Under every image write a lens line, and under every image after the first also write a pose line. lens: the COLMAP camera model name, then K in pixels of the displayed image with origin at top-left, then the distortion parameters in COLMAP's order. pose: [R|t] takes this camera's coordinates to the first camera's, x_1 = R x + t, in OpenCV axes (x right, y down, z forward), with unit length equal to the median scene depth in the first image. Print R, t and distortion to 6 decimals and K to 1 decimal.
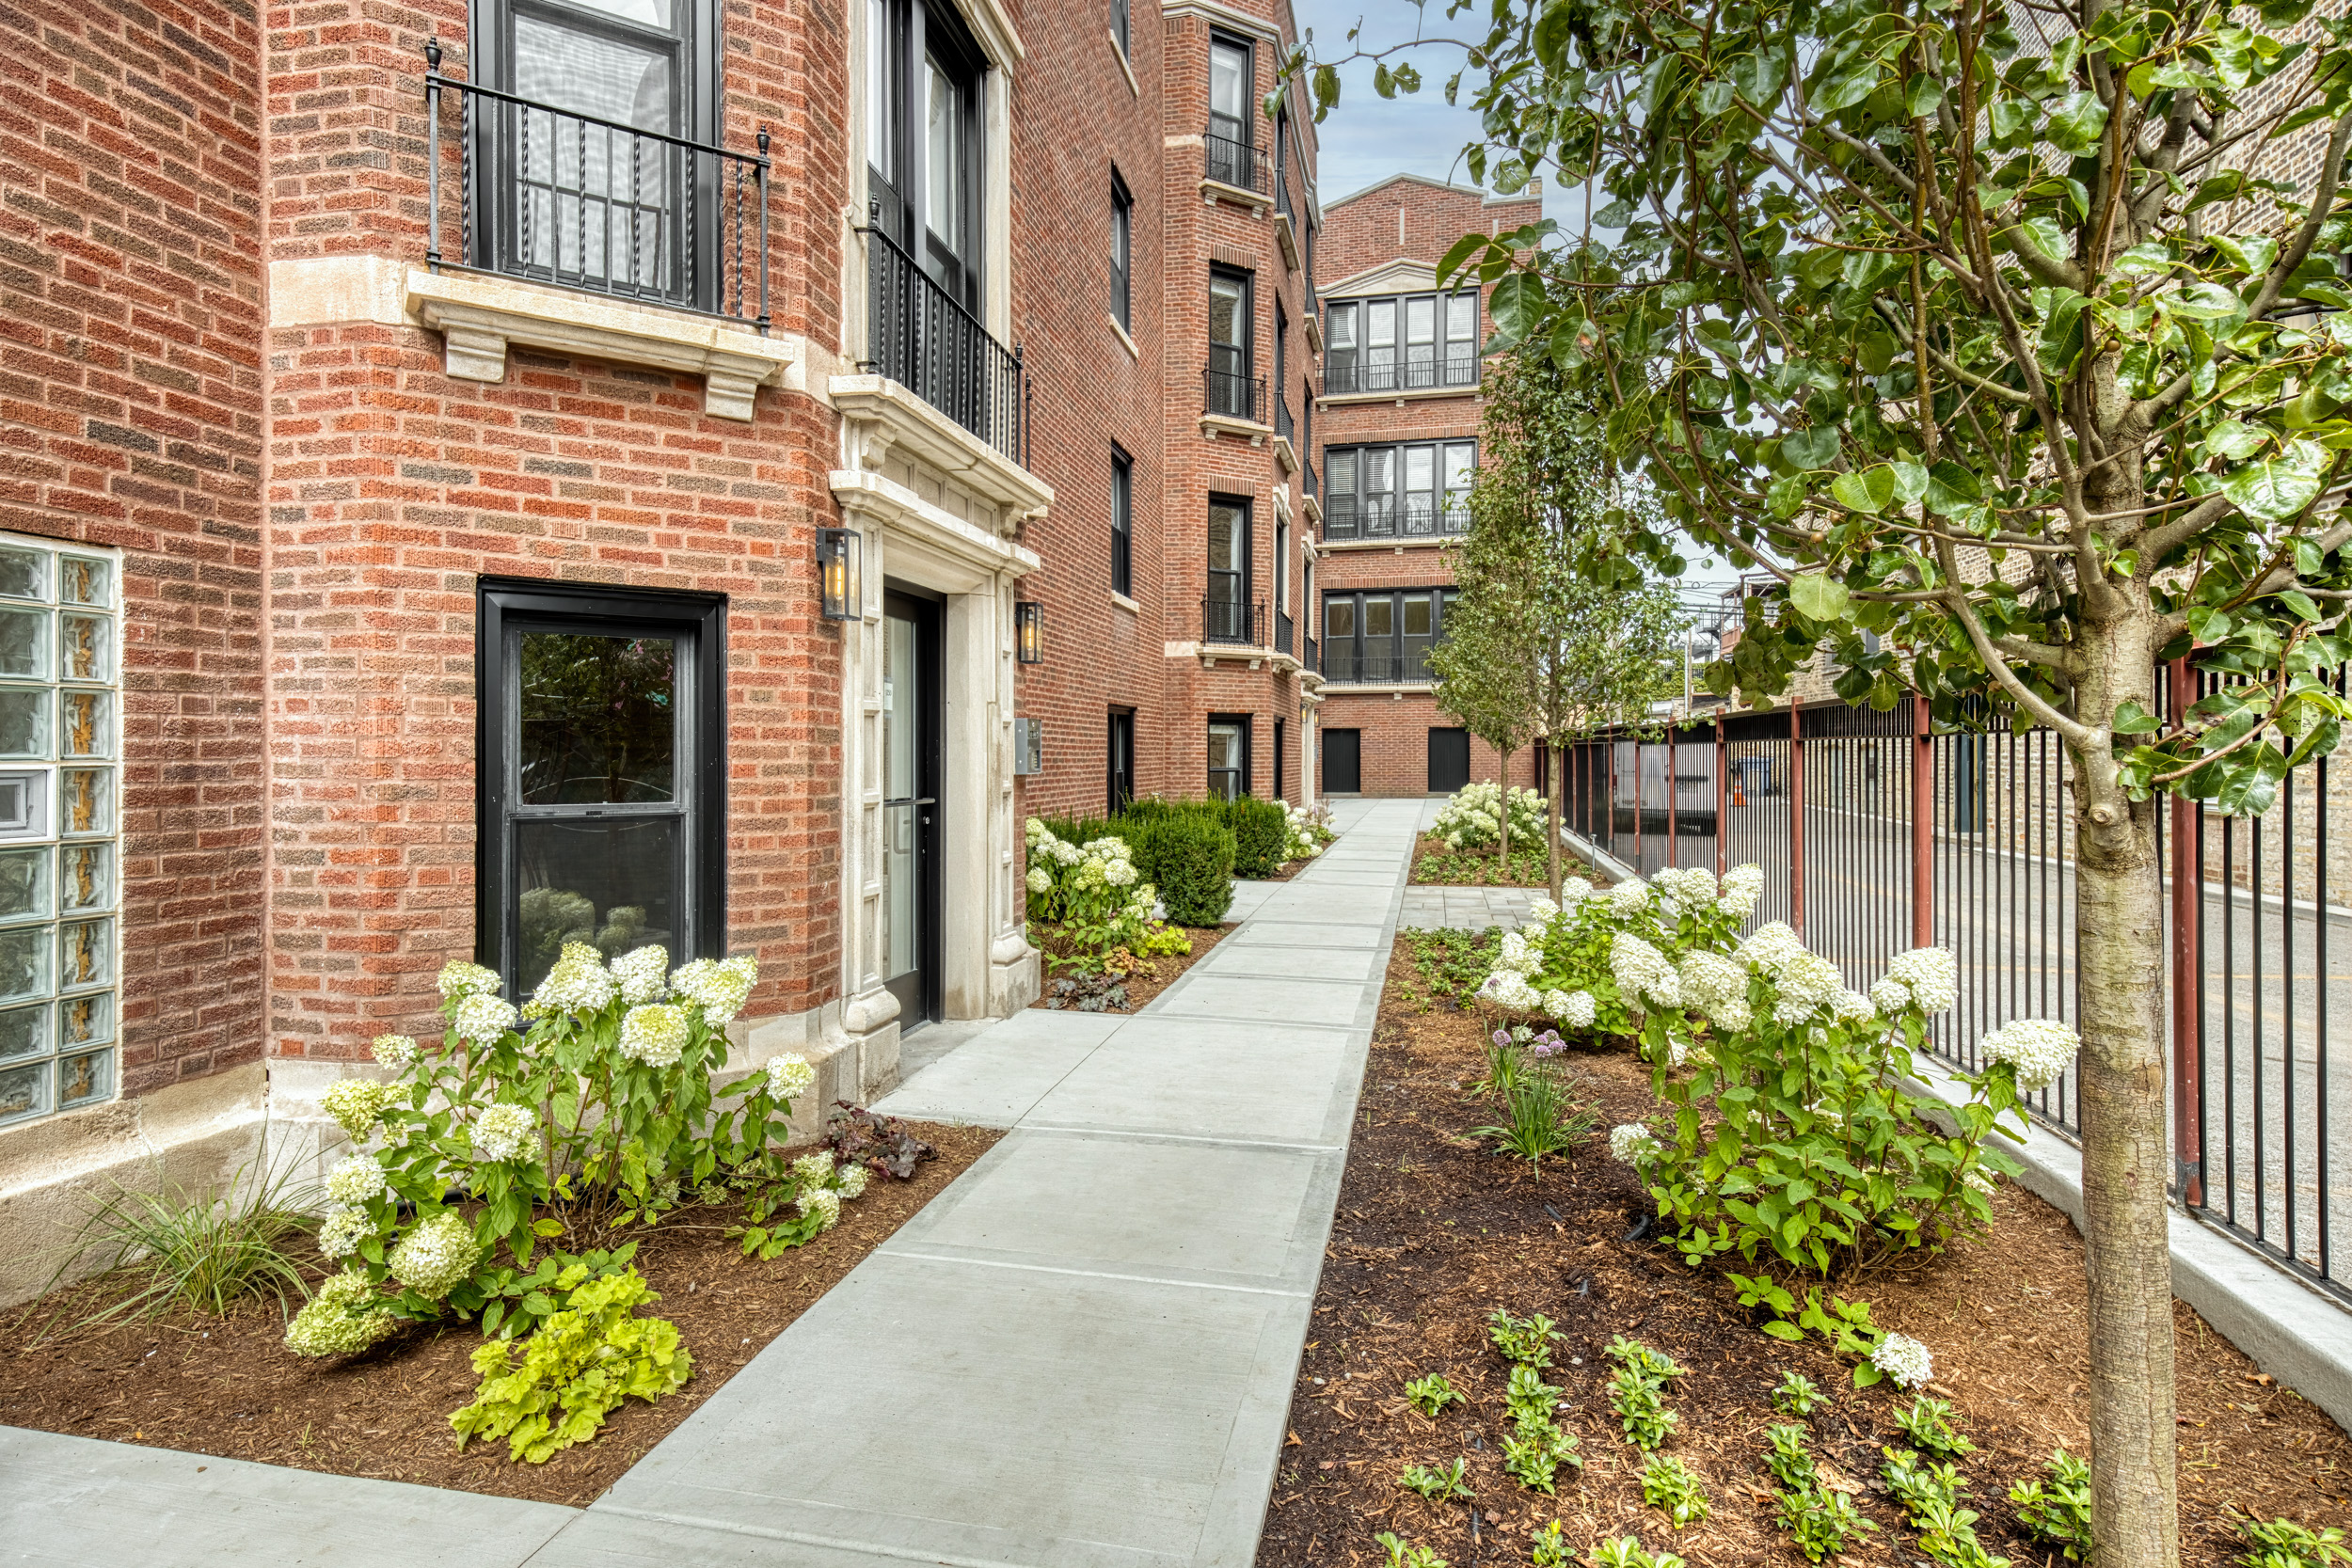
lens RADIAL K [[1188.6, 0, 1179.5], [0, 1188.6, 749.8], [0, 0, 1]] dist [0.000411, 0.000727]
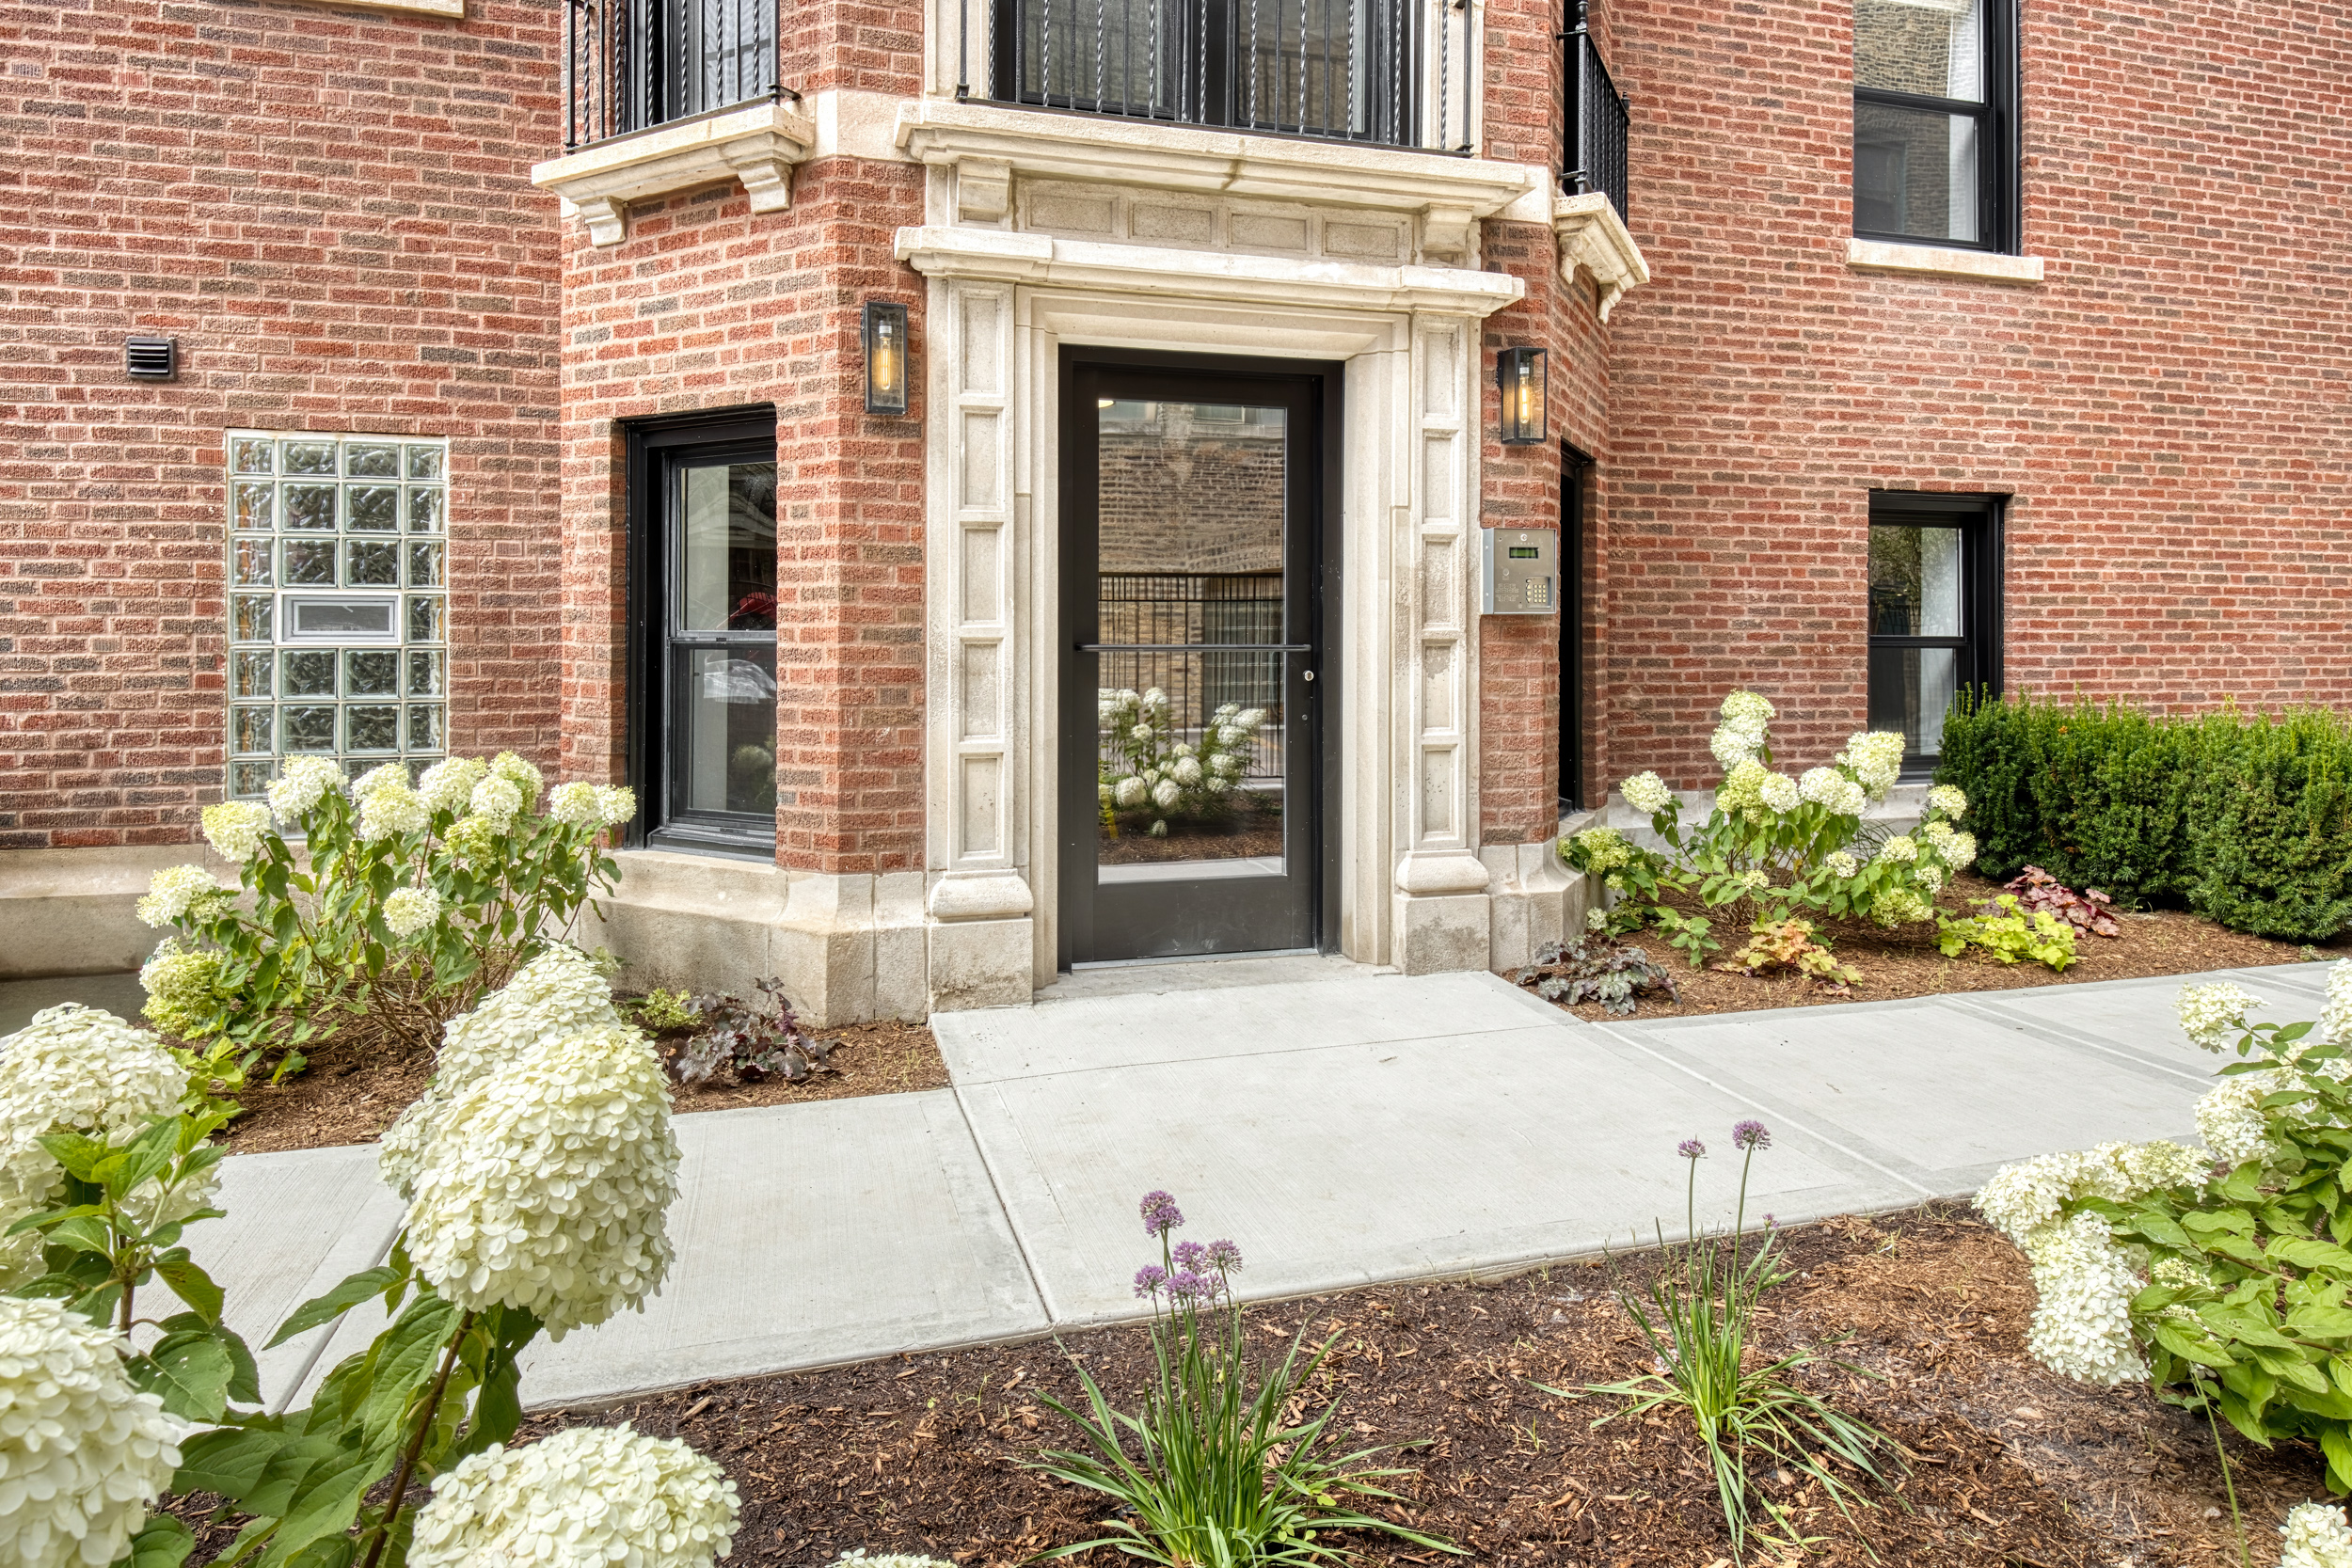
lens RADIAL K [[1274.1, 0, 1176.1], [0, 1274.1, 634.9], [0, 0, 1]] dist [-0.003425, -0.001101]
pose [[0.493119, -0.001111, -0.869961, 0.766249], [0.002639, 0.999996, 0.000218, 0.059648], [0.869958, -0.002403, 0.493120, 0.954132]]
